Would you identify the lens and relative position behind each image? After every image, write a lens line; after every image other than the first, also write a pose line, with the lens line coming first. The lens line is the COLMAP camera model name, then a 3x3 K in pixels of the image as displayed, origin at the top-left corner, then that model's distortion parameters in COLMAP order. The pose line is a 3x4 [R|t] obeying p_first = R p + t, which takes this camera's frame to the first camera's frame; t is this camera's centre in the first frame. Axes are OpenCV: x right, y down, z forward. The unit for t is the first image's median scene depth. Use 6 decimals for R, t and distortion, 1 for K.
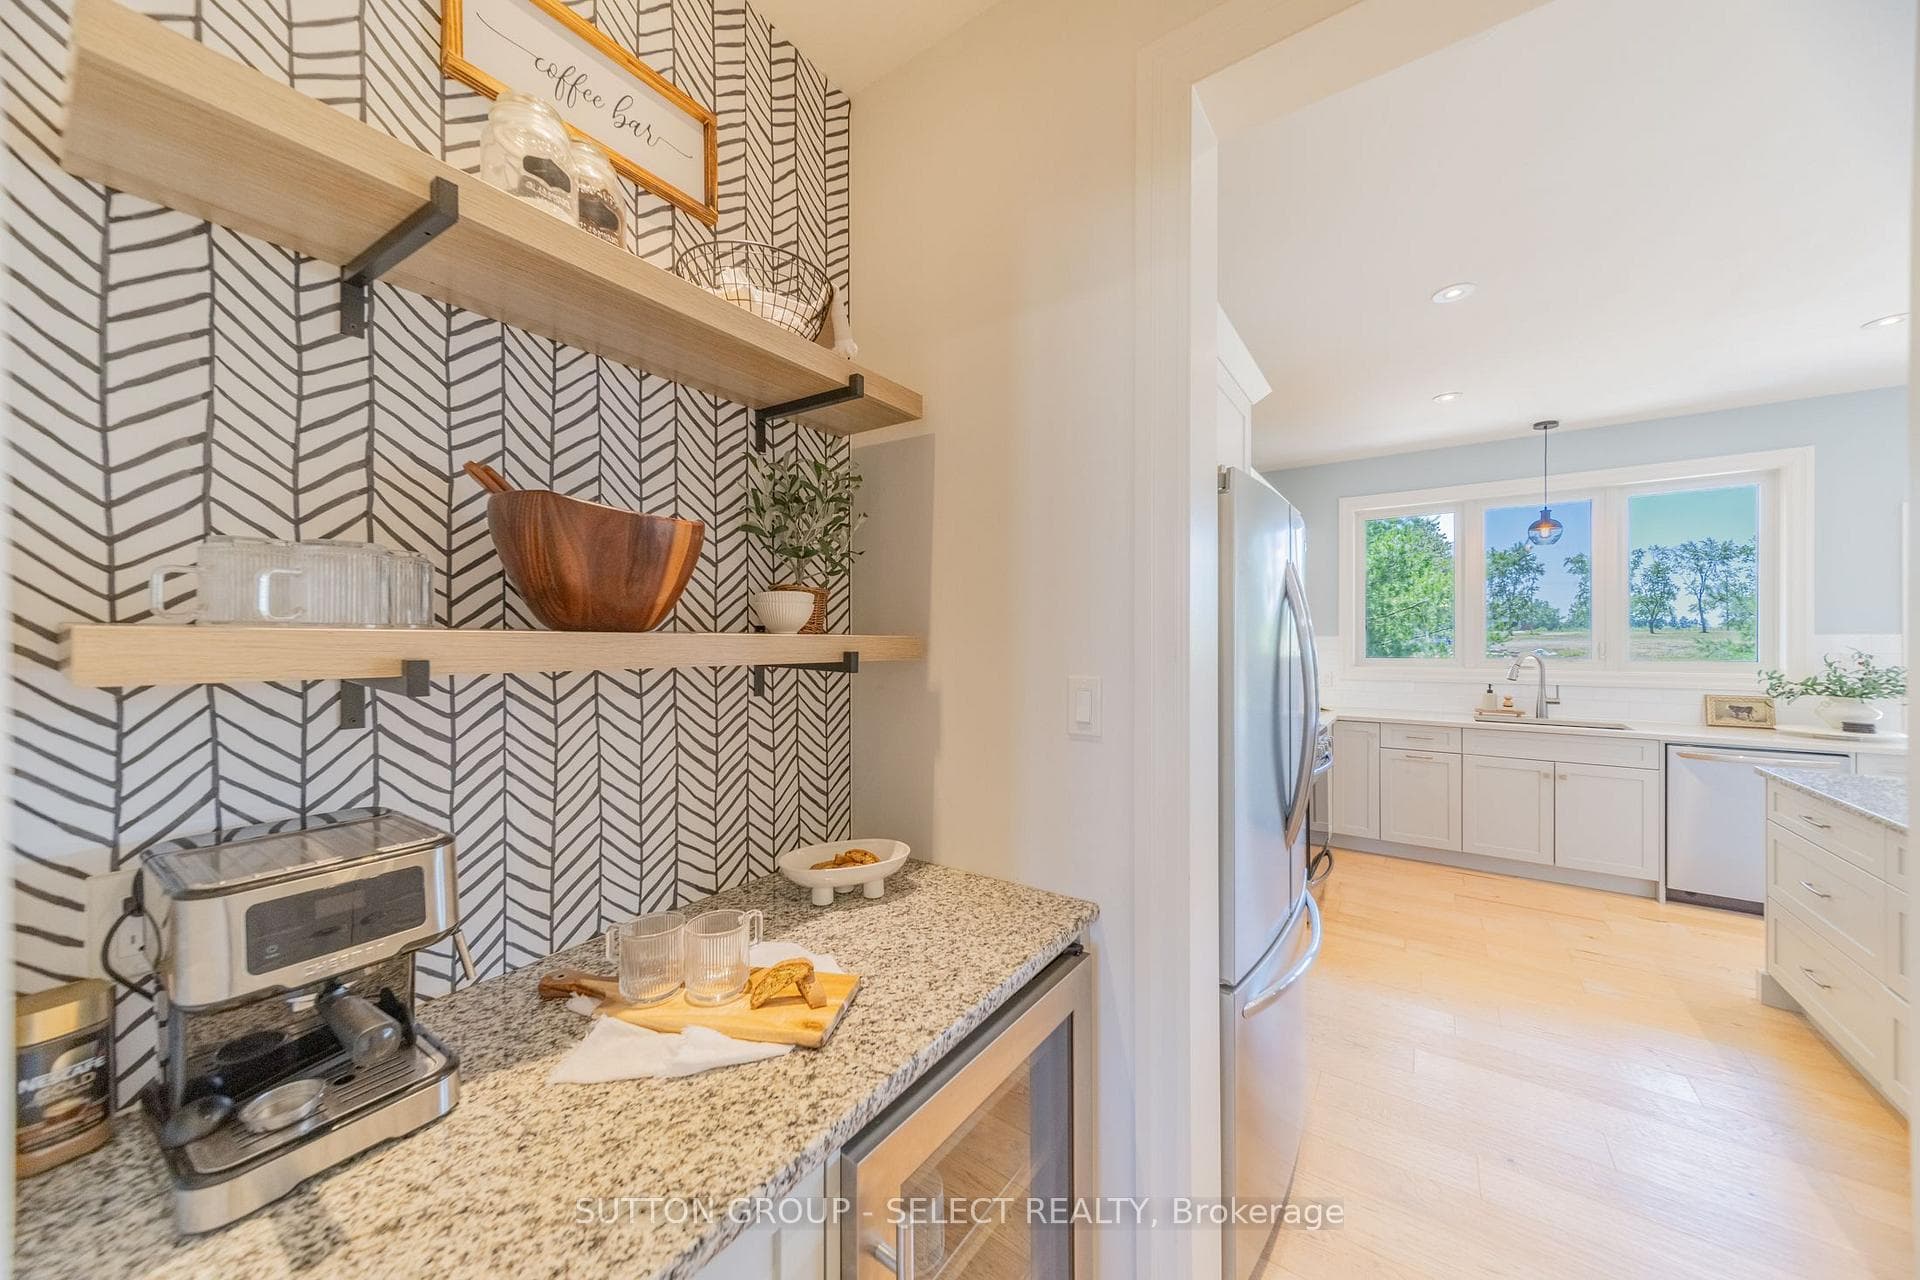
lens RADIAL K [[668.9, 0, 941.9], [0, 668.9, 642.7], [0, 0, 1]] dist [0.000472, -0.001285]
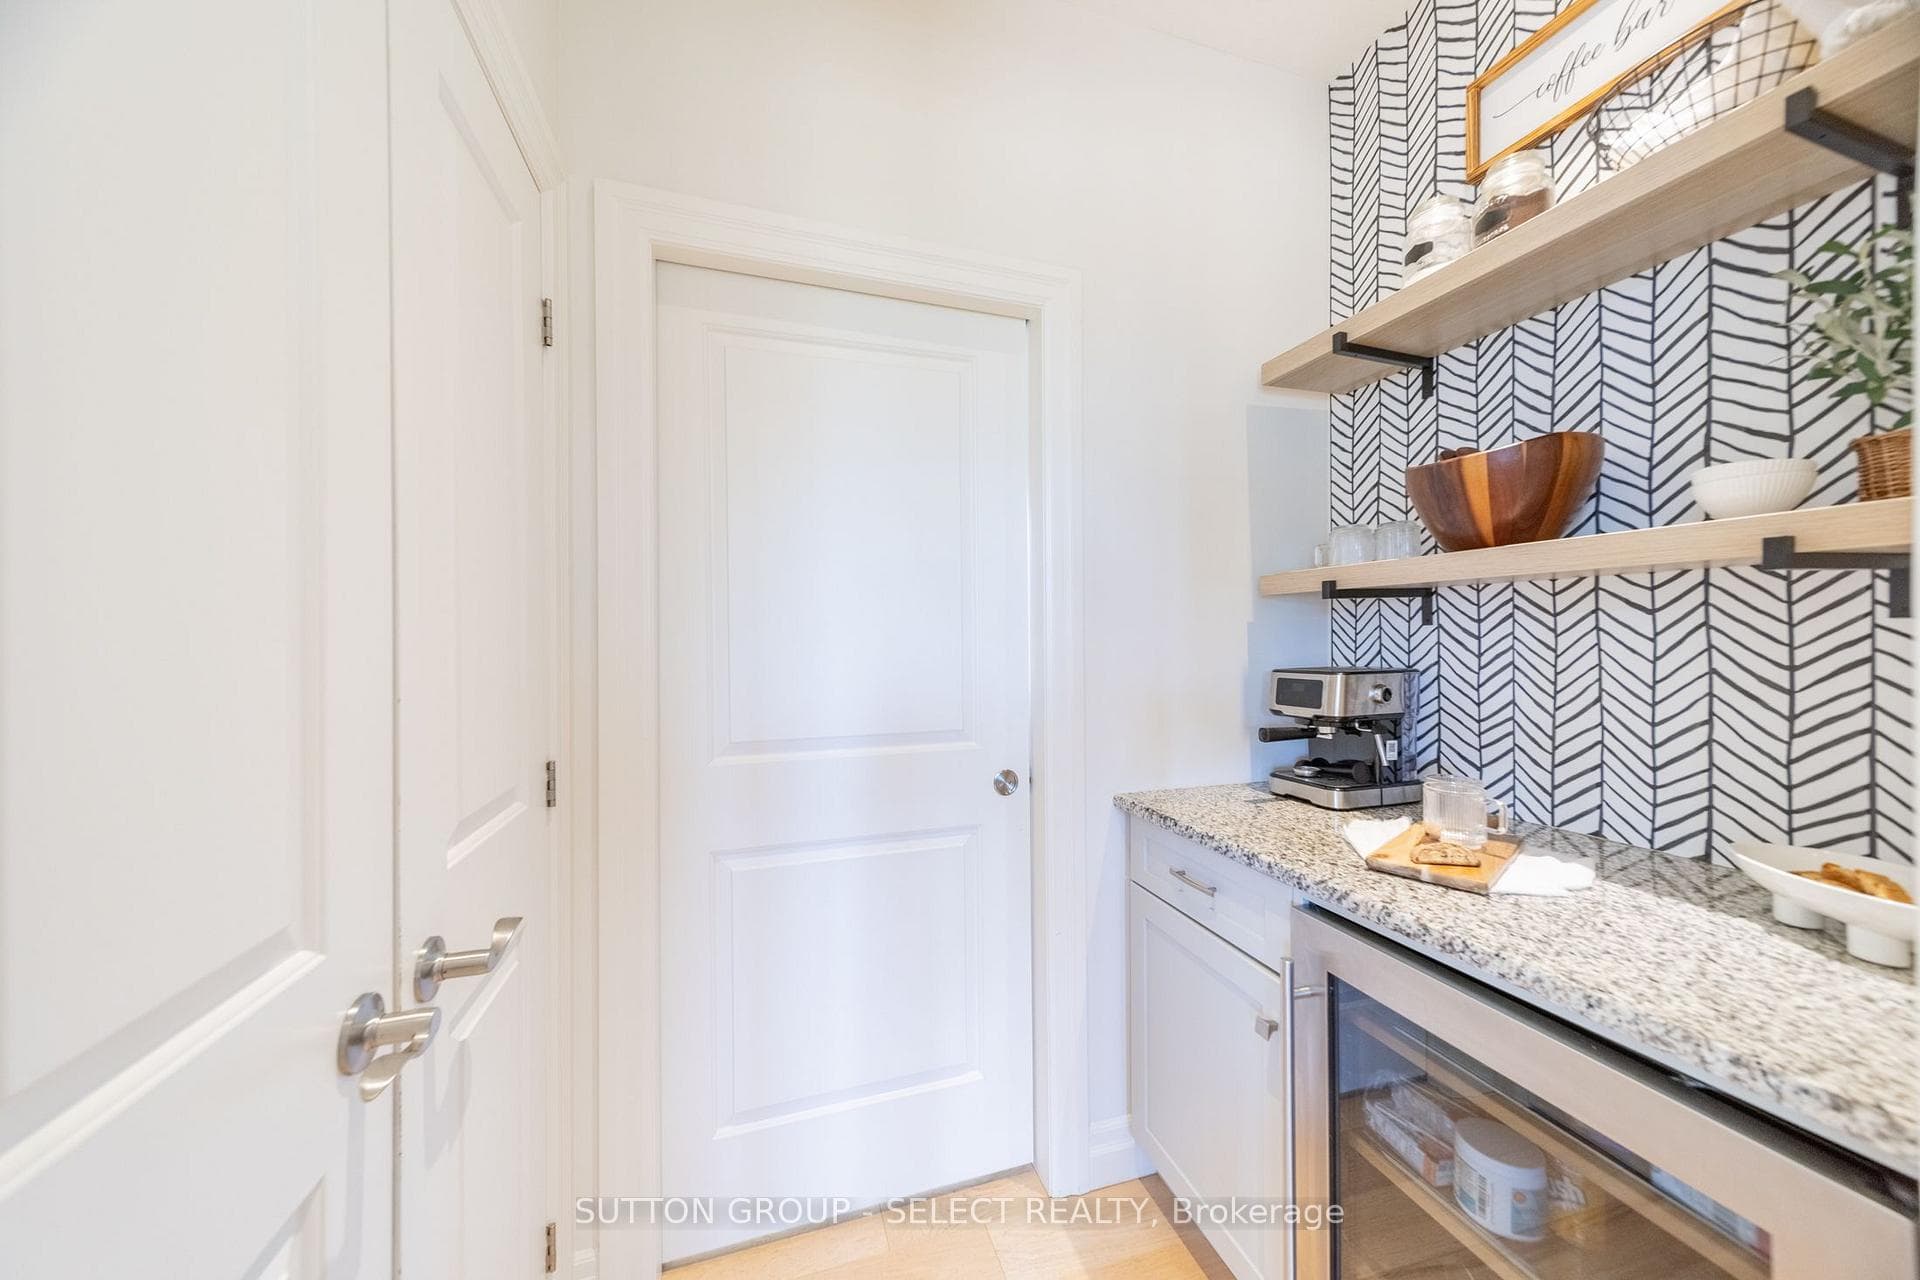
lens RADIAL K [[668.9, 0, 963.5], [0, 668.9, 637.5], [0, 0, 1]] dist [0.000472, -0.001285]
pose [[-0.603226, 0.006367, -0.797545, 1.035124], [0.004856, 0.999979, 0.004310, 0.124006], [0.797556, -0.001274, -0.603244, 0.917344]]
